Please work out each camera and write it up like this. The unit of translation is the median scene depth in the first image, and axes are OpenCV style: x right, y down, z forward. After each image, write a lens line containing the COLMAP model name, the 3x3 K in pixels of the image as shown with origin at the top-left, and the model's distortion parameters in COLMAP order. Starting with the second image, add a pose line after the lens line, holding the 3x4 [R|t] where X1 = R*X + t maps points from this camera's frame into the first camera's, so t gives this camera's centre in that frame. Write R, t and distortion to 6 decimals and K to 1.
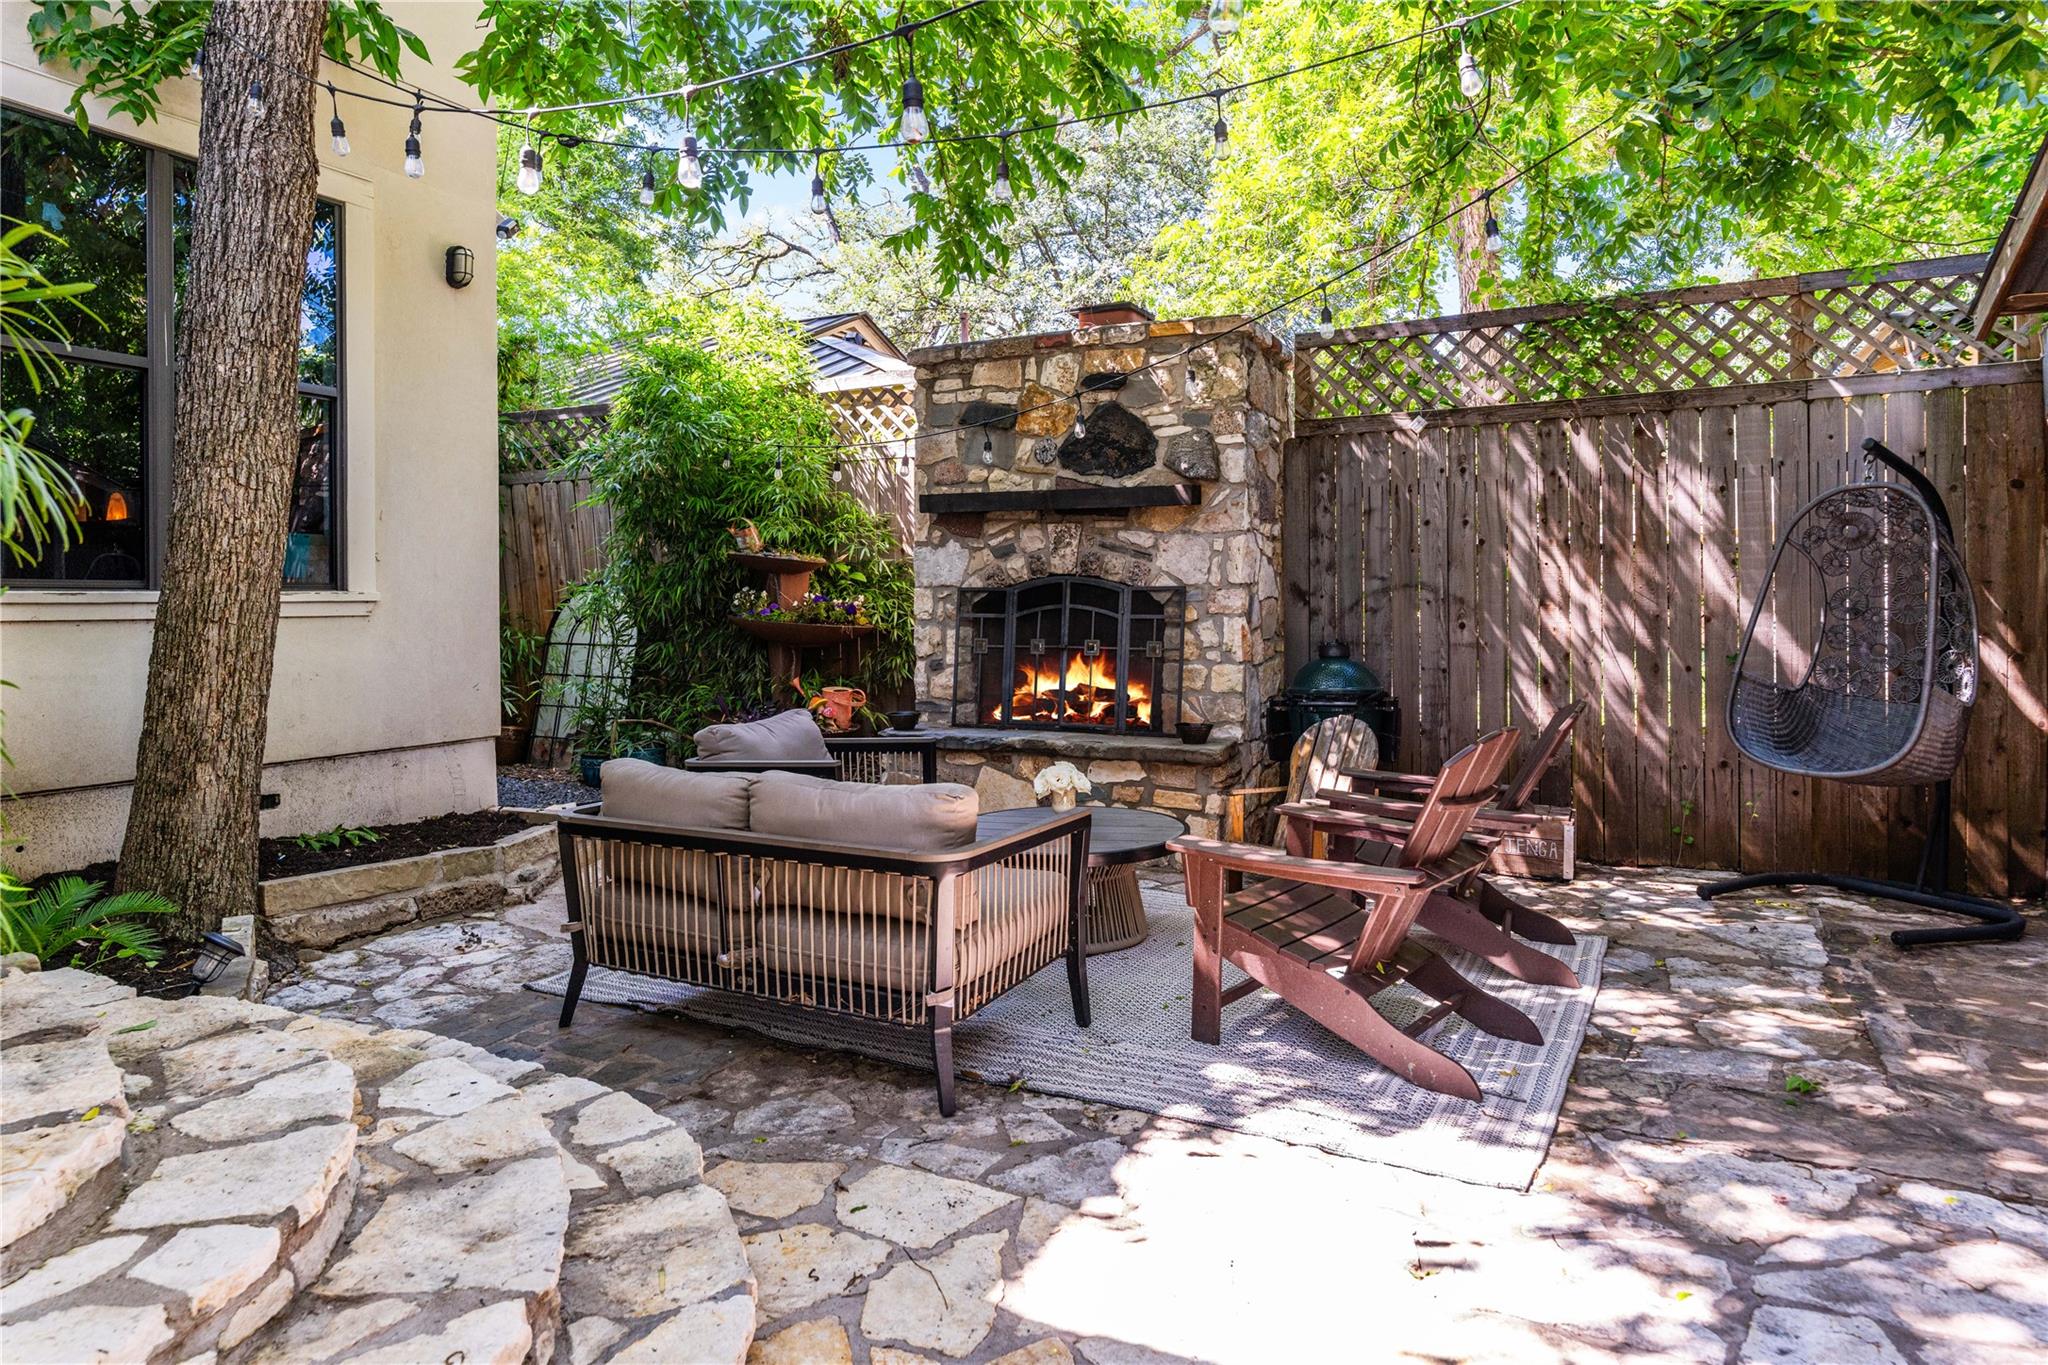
lens RADIAL K [[1188.8, 0, 1031.7], [0, 1188.8, 601.1], [0, 0, 1]] dist [0.001892, 0.000594]
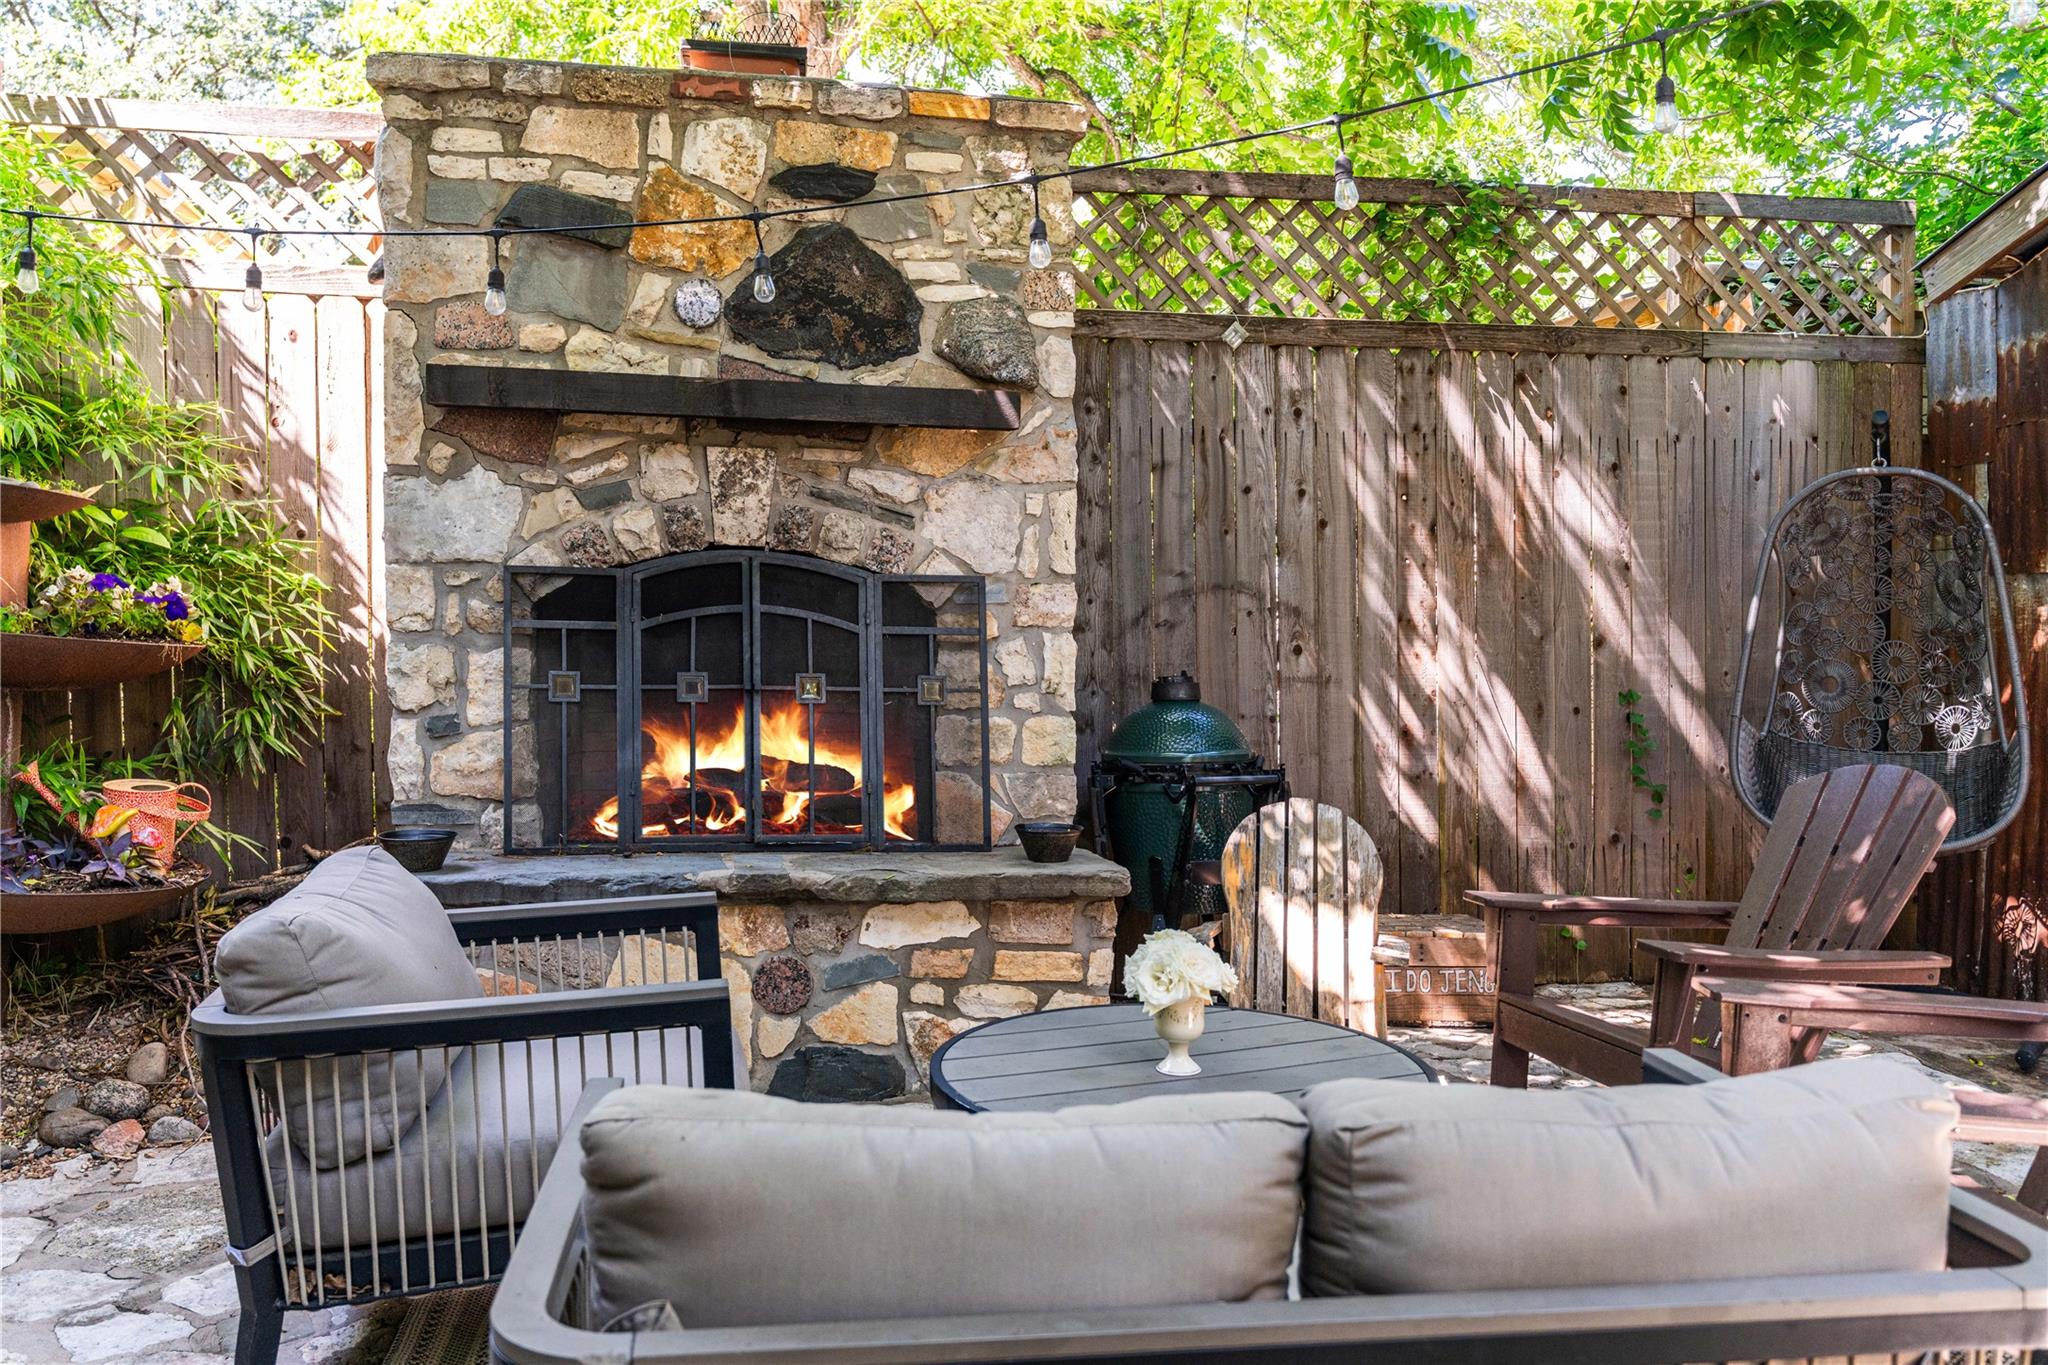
lens RADIAL K [[1628.1, 0, 966.2], [0, 1628.1, 654.1], [0, 0, 1]] dist [-0.005332, -0.001238]
pose [[0.815625, 0.003682, 0.578570, -0.304379], [-0.016745, 0.999711, 0.017243, 0.010426], [-0.578339, -0.023752, 0.815451, 0.372156]]
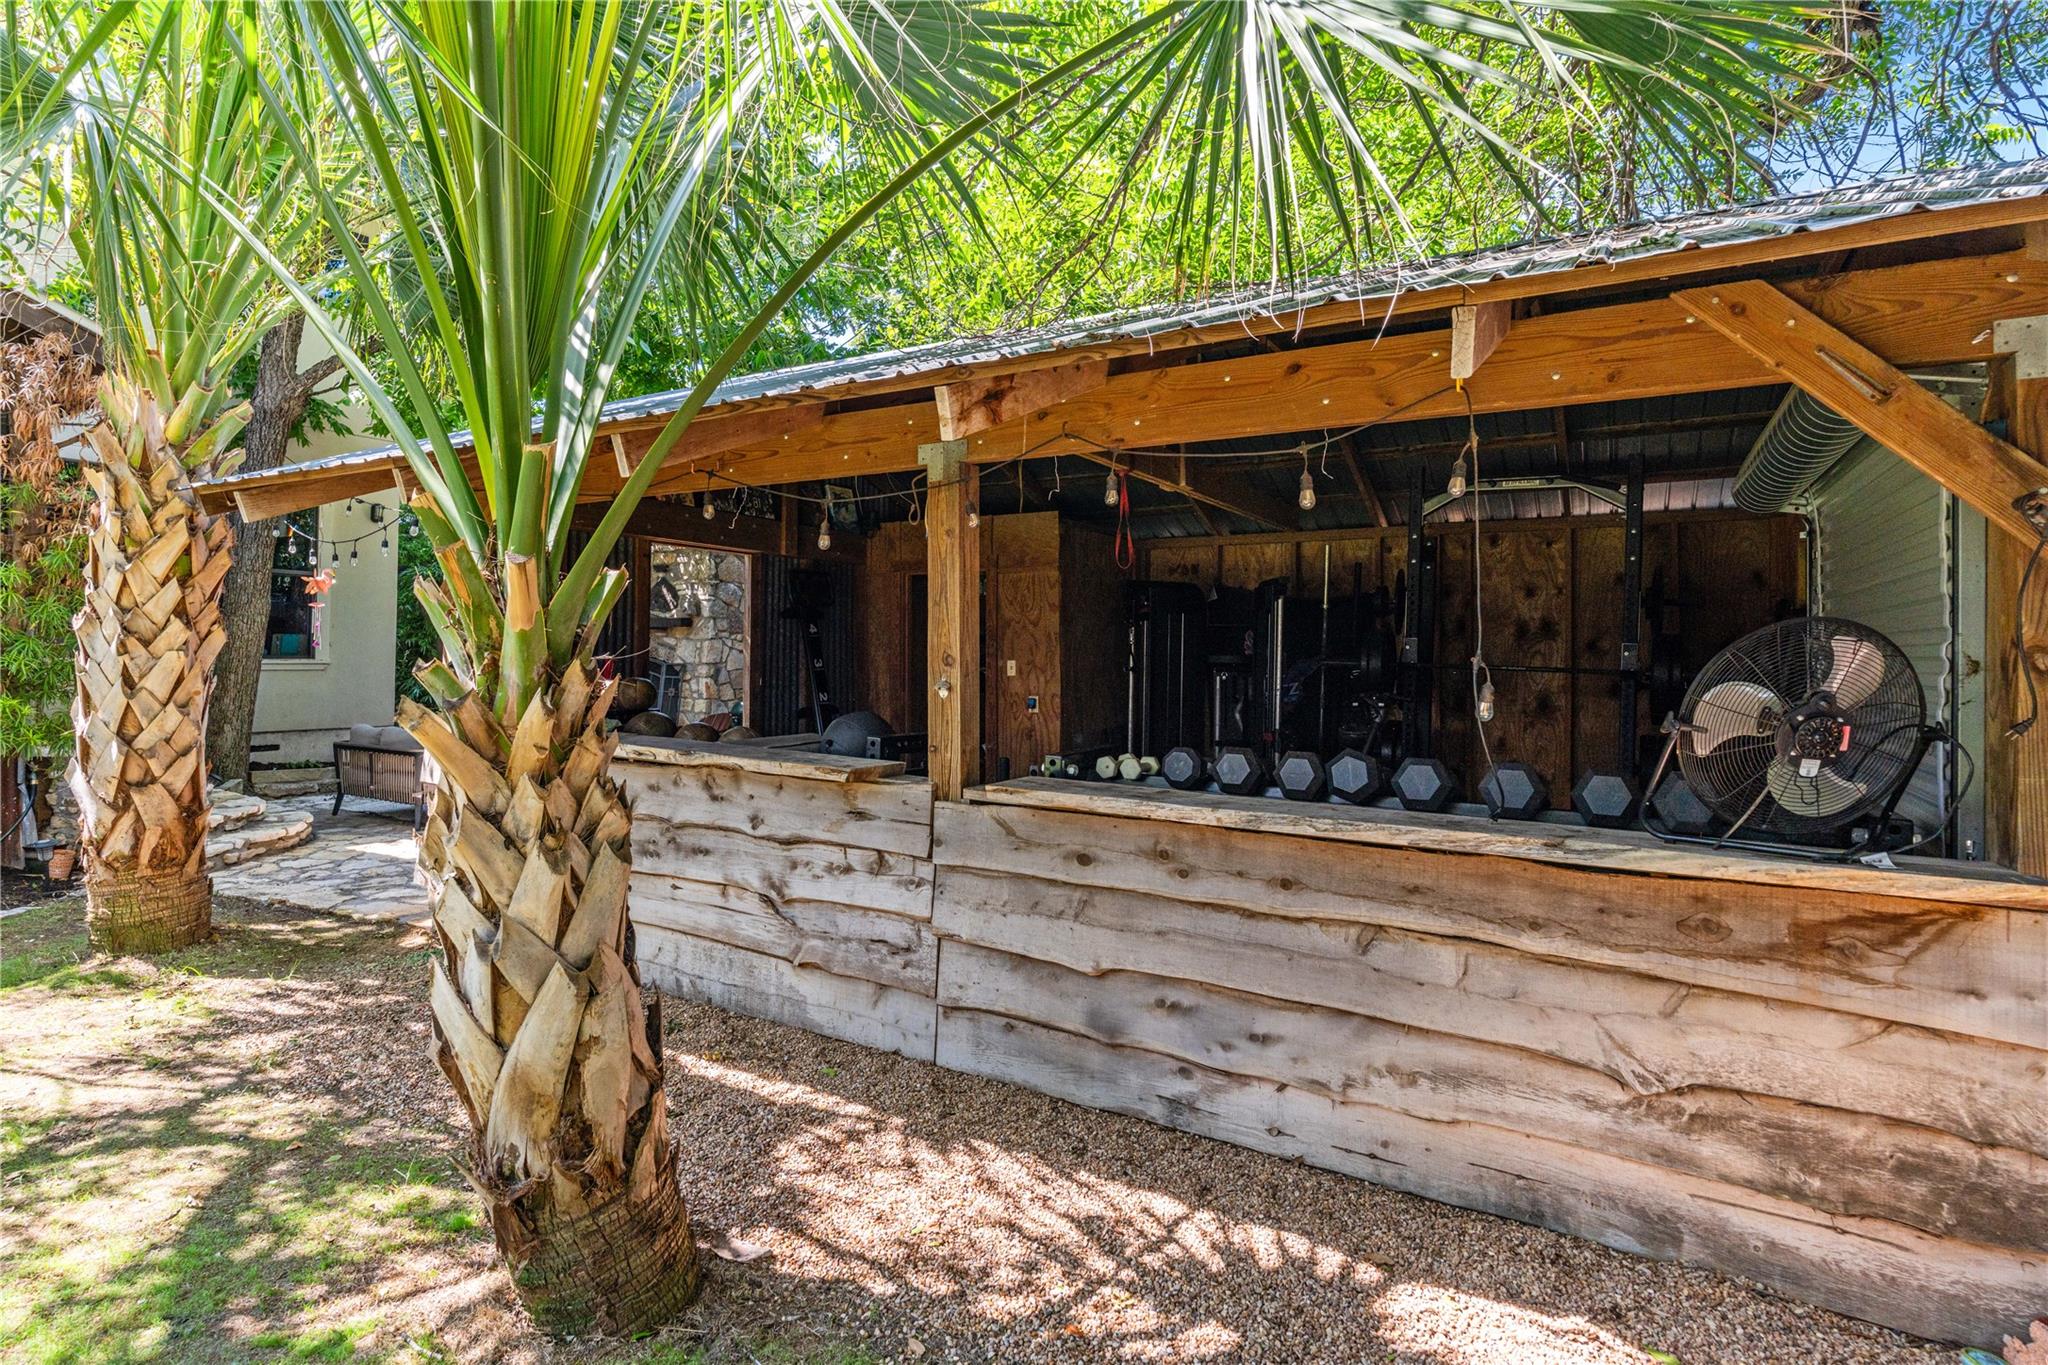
lens RADIAL K [[1045.9, 0, 1024.0], [0, 1045.9, 682.5], [0, 0, 1]] dist [-0.005038, 0.000438]
pose [[0.997272, 0.017047, -0.071821, 0.867063], [-0.014178, 0.999088, 0.040268, -0.062353], [0.072442, -0.039140, 0.996604, -0.861383]]
